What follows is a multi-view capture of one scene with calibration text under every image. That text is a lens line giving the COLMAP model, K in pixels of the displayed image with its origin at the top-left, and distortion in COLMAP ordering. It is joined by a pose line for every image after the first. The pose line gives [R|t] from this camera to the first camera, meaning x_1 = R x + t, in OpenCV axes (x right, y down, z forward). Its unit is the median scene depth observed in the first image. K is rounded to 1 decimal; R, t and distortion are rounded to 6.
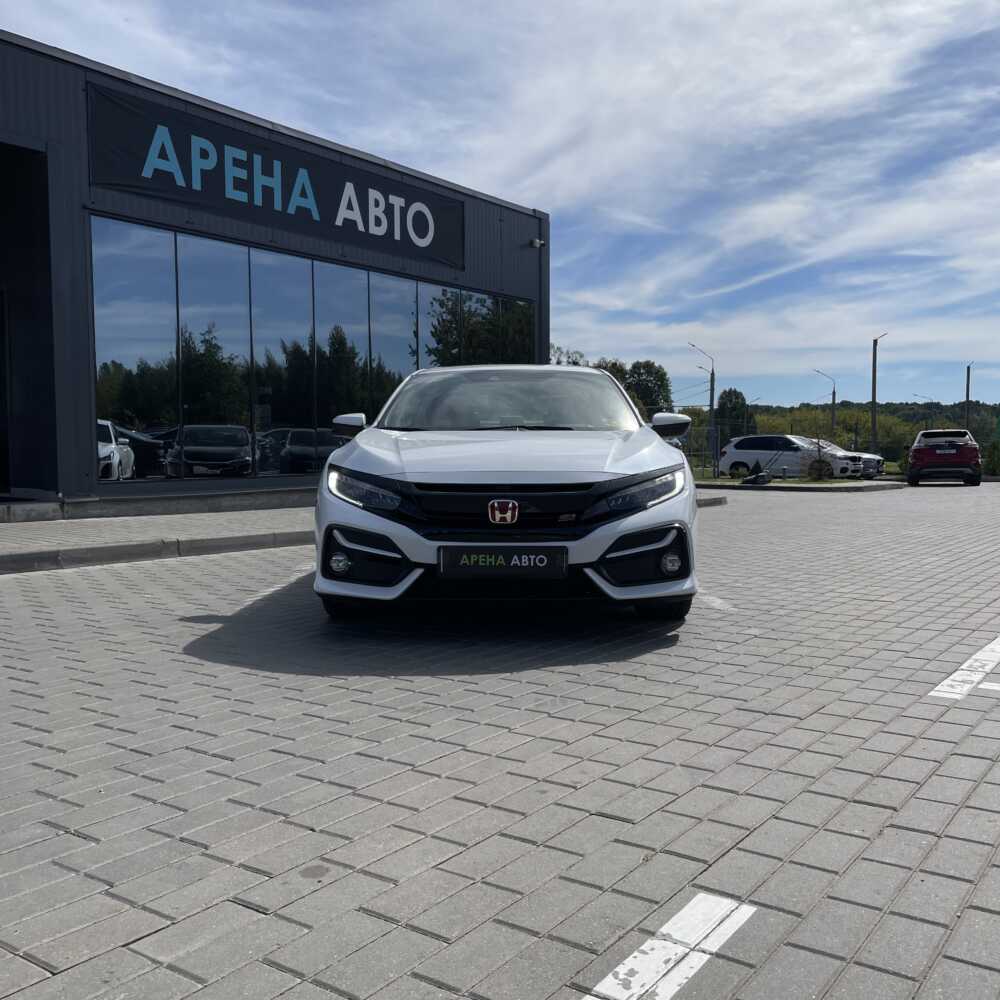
lens RADIAL K [[1012.6, 0, 500.0], [0, 1012.6, 500.0], [0, 0, 1]] dist [0.088576, -0.123826]
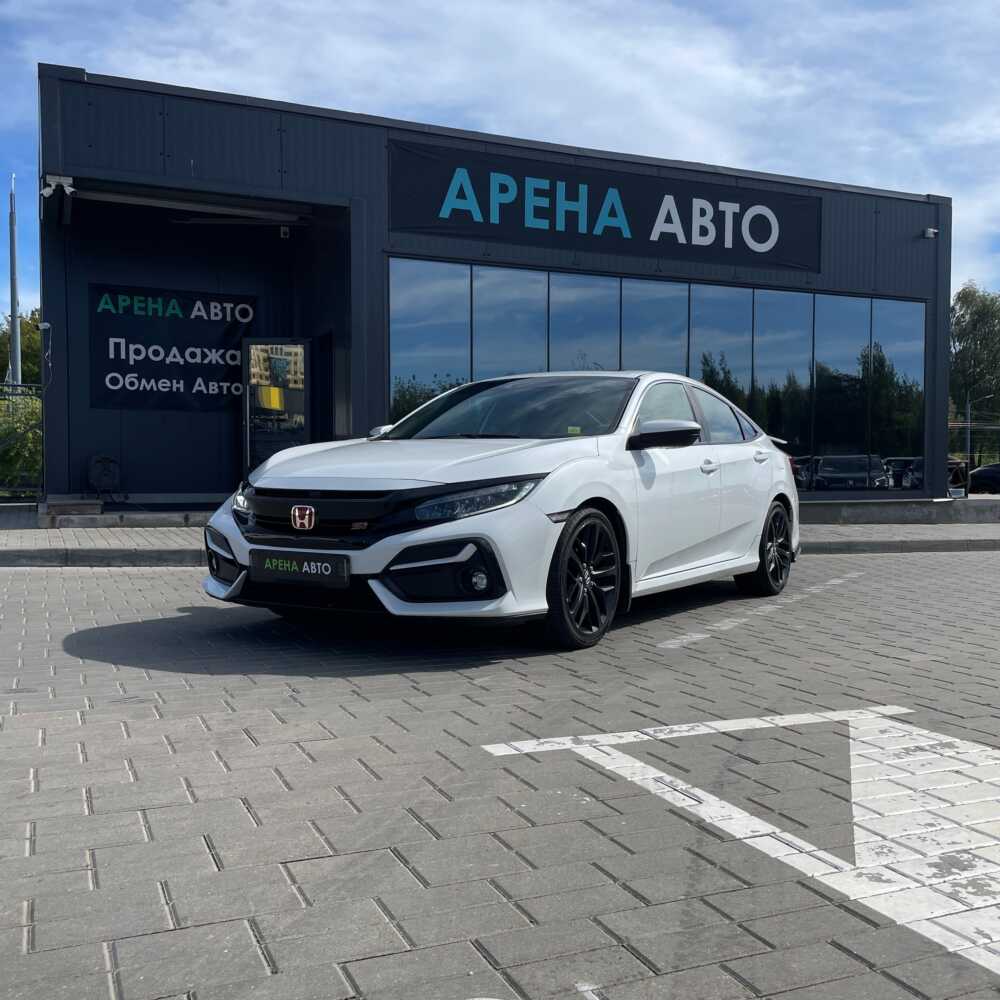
lens RADIAL K [[1035.6, 0, 500.0], [0, 1035.6, 500.0], [0, 0, 1]] dist [0.087306, -0.129125]
pose [[0.858384, 0.020924, -0.512580, 0.228112], [-0.034605, 0.999254, -0.017159, 0.001676], [0.511839, 0.032467, 0.858468, 0.073607]]
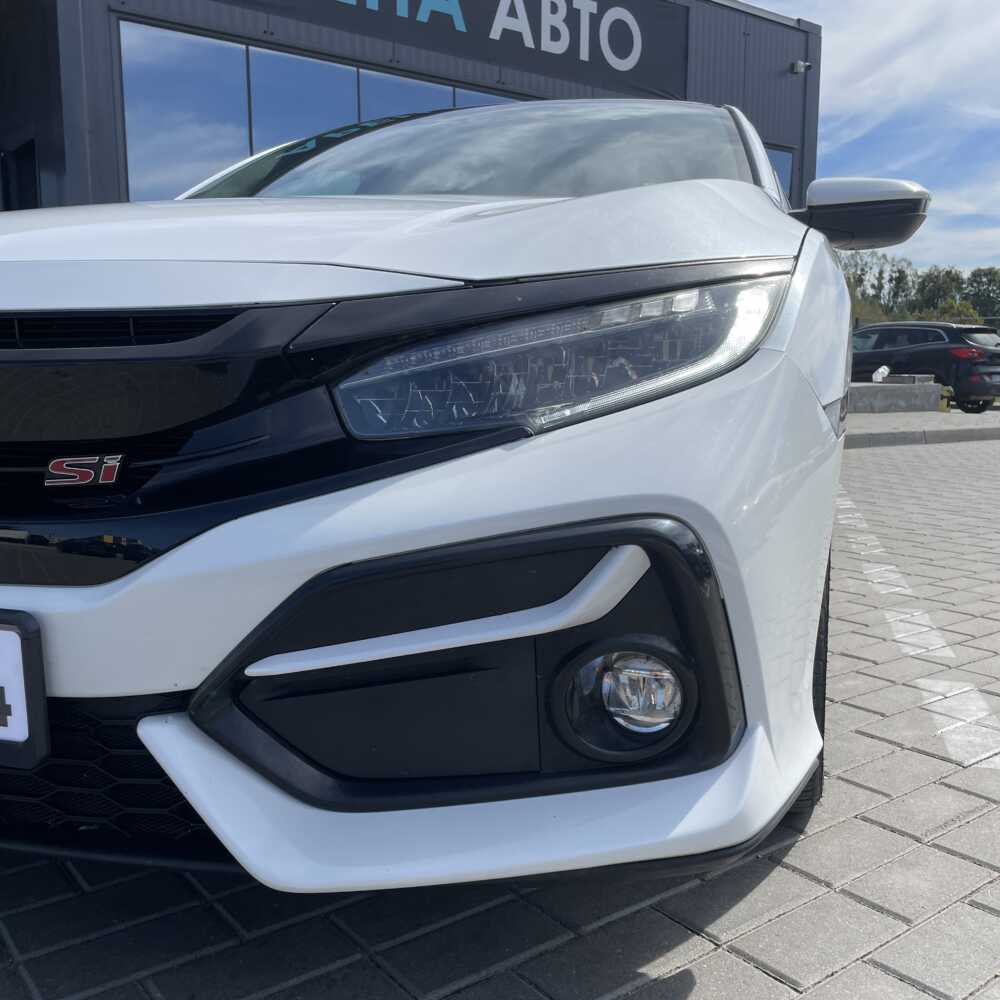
lens RADIAL K [[1012.6, 0, 500.0], [0, 1012.6, 500.0], [0, 0, 1]] dist [0.088576, -0.123826]
pose [[0.956248, 0.040414, -0.289751, 0.069822], [-0.018421, 0.996765, 0.078235, 0.001776], [0.291975, -0.069475, 0.953899, 0.273899]]
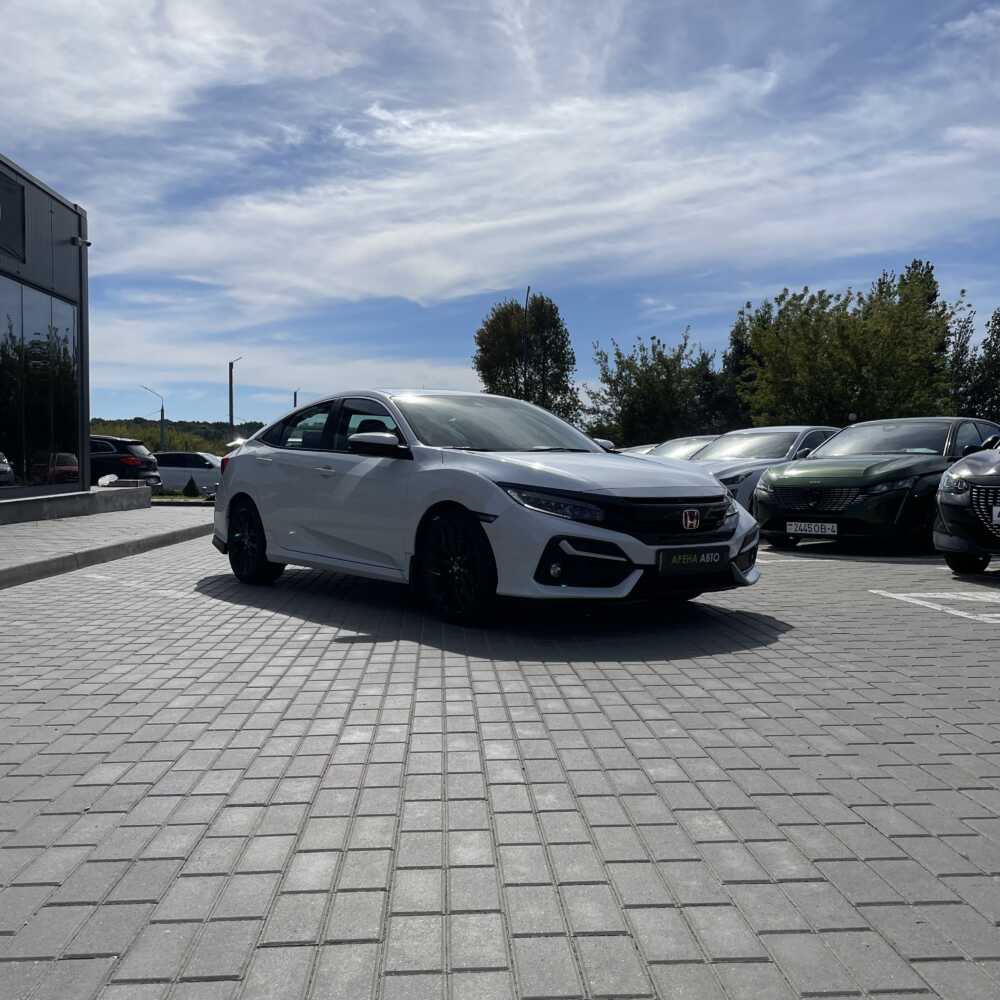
lens RADIAL K [[1014.5, 0, 500.5], [0, 1014.5, 479.1], [0, 0, 1]] dist [0.103493, -0.145510]
pose [[0.776768, -0.002663, 0.629781, -0.316397], [0.025936, 0.999278, -0.027764, -0.002970], [-0.629252, 0.037900, 0.776276, 0.059581]]
